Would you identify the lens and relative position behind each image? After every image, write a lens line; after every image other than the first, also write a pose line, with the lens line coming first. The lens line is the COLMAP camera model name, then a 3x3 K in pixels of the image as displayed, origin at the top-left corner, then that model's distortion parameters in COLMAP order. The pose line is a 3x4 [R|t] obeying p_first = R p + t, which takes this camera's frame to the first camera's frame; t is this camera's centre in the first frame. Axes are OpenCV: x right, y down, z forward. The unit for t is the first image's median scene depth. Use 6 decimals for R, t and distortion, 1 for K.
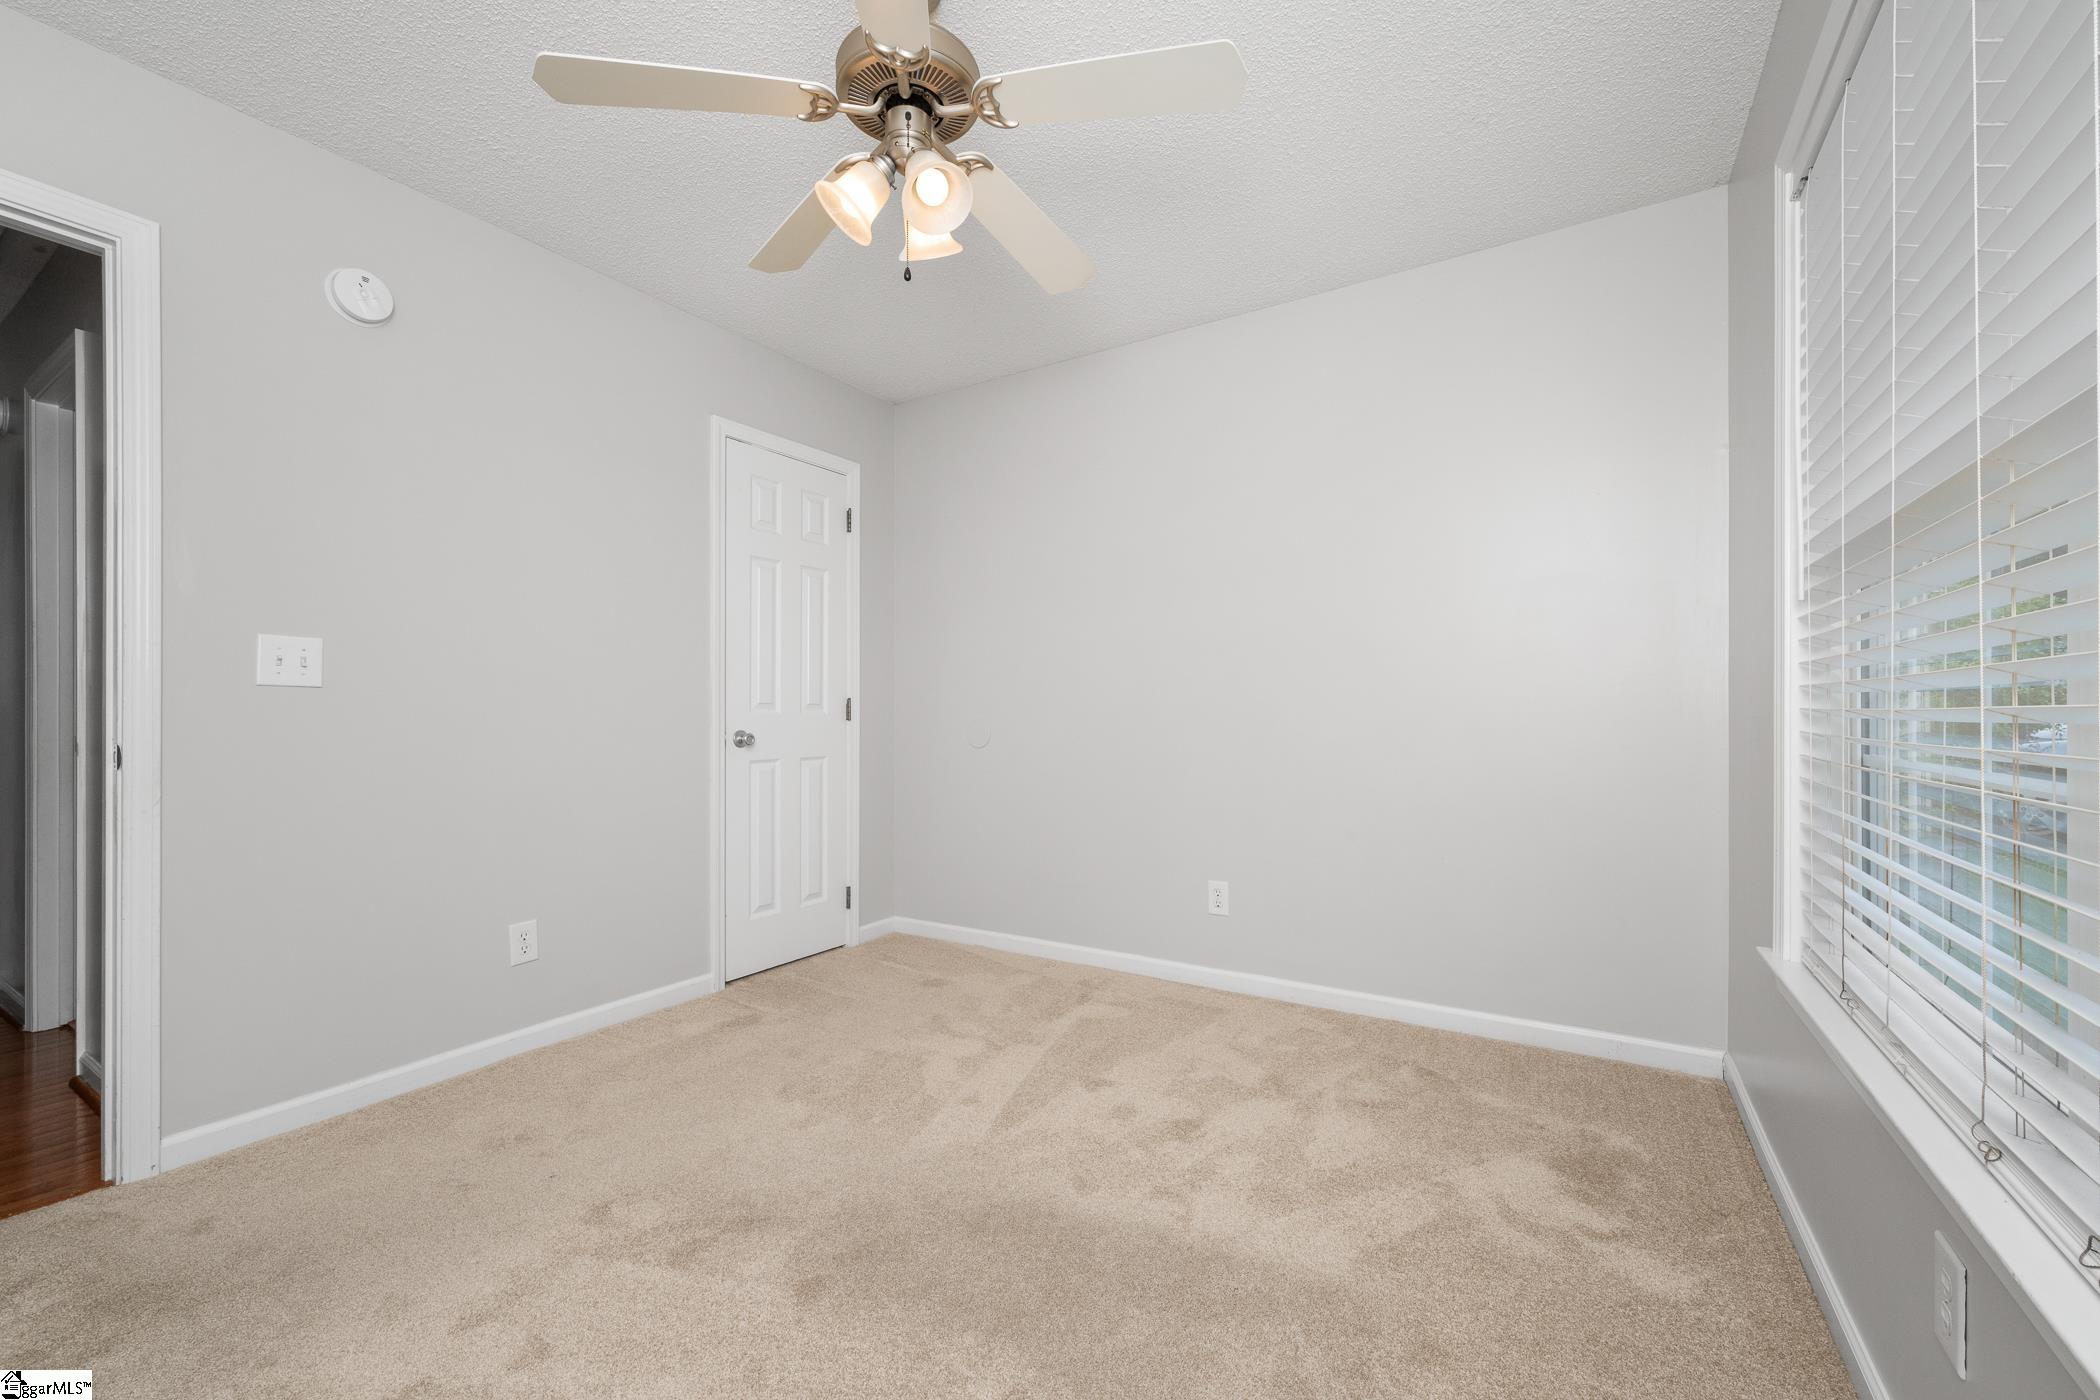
lens RADIAL K [[847.5, 0, 1034.9], [0, 847.5, 715.8], [0, 0, 1]] dist [-0.001177, -0.000001]
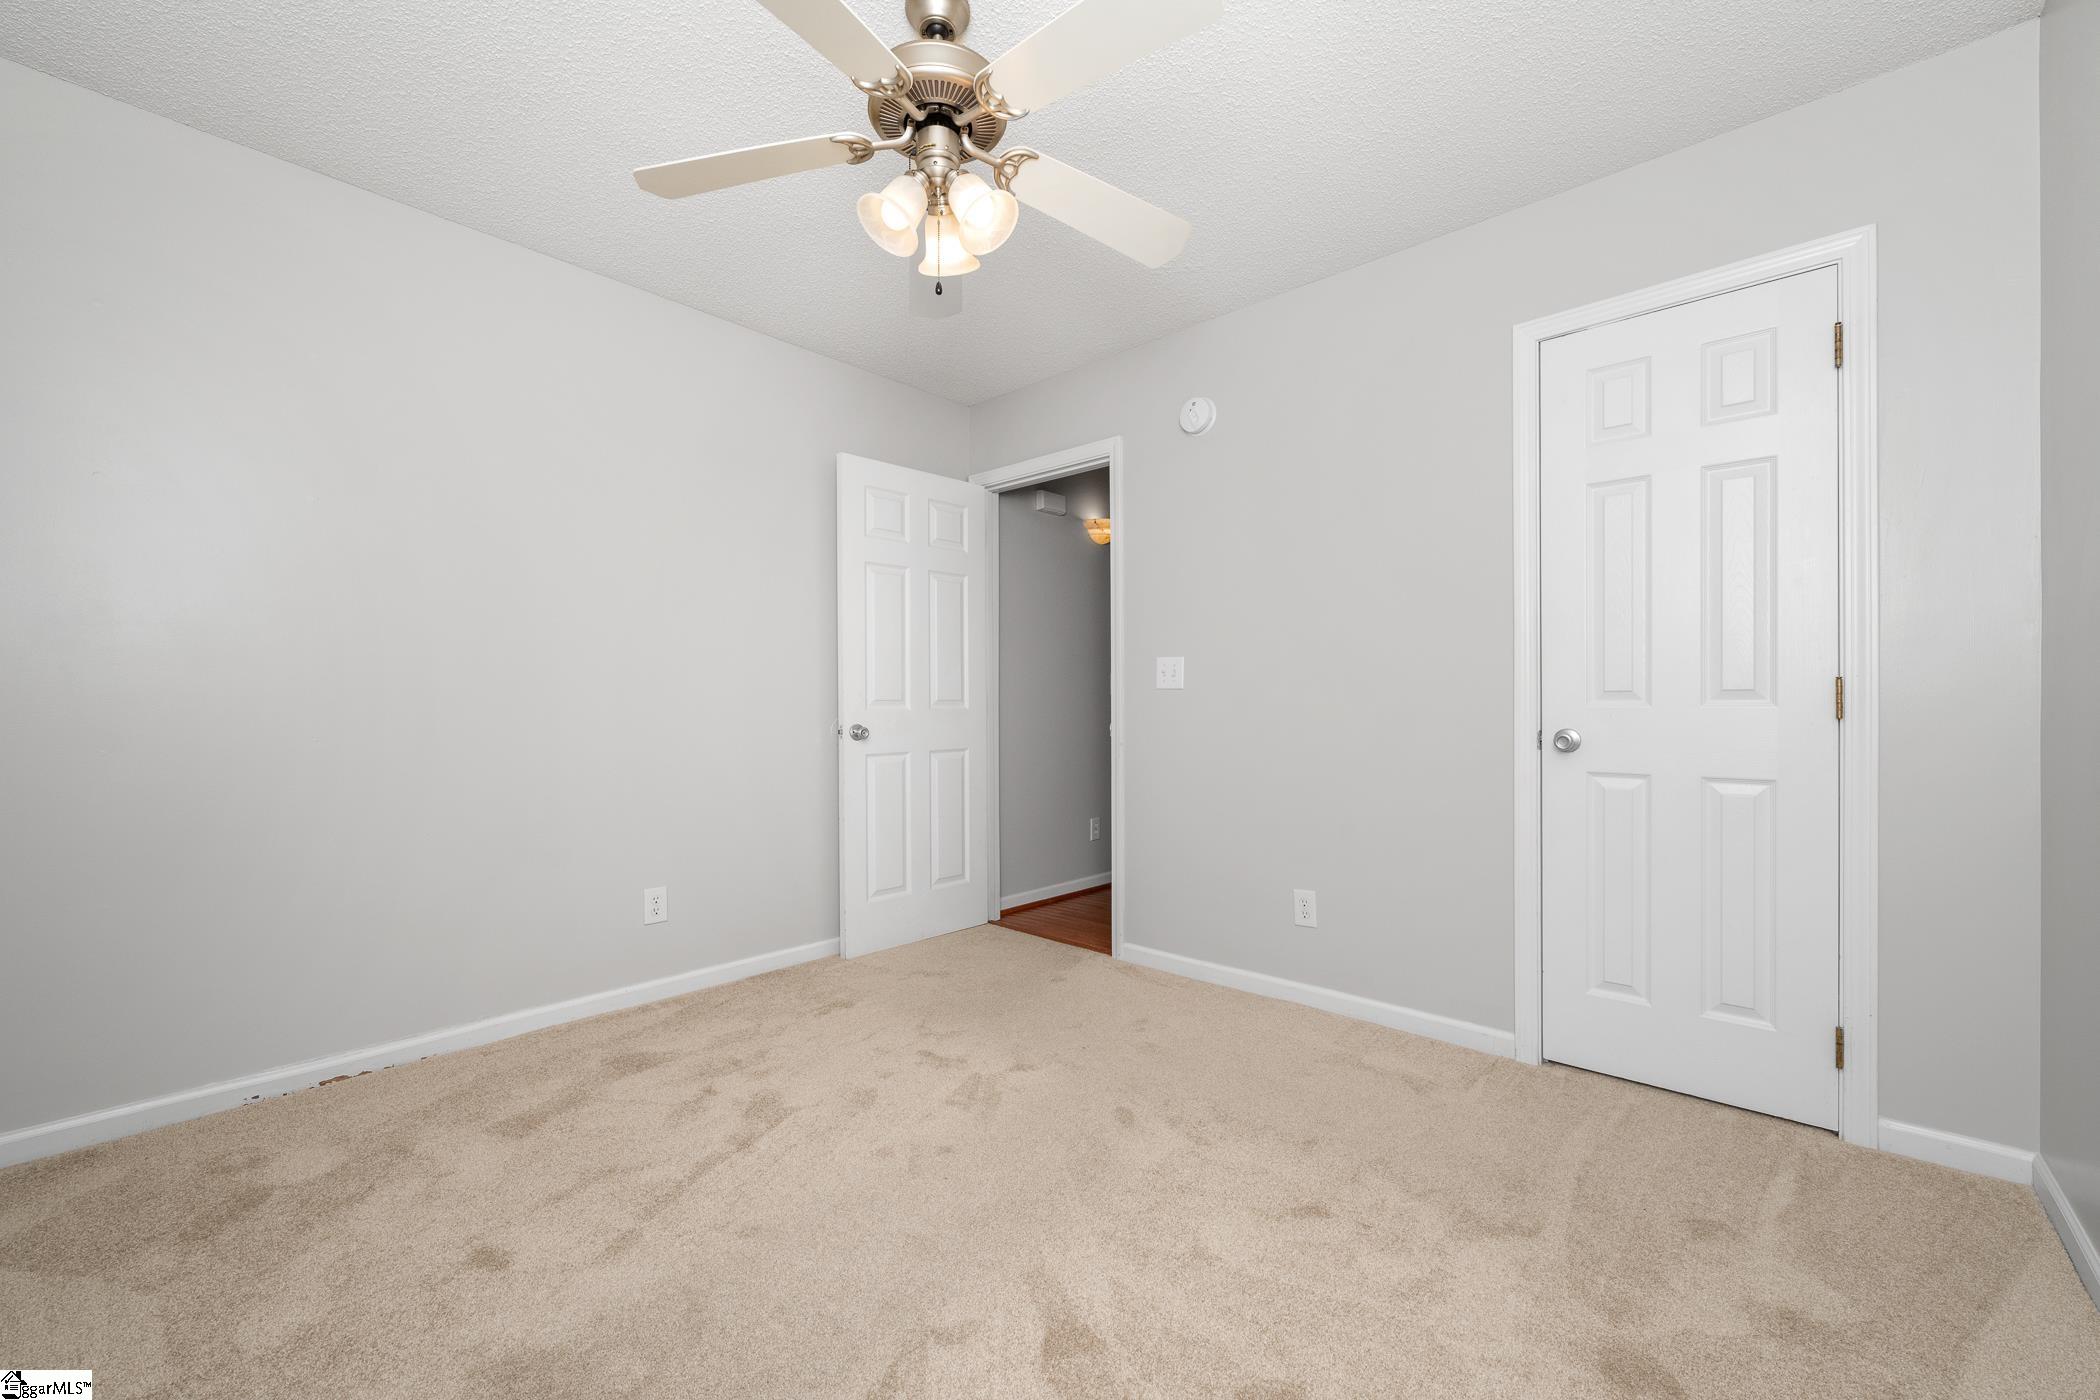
lens RADIAL K [[824.3, 0, 1050.6], [0, 824.3, 718.9], [0, 0, 1]] dist [-0.000244, -0.000282]
pose [[-0.160766, 0.011701, -0.986923, 0.516789], [-0.004353, 0.999912, 0.012564, 0.002649], [0.986983, 0.006316, -0.160701, 0.815392]]
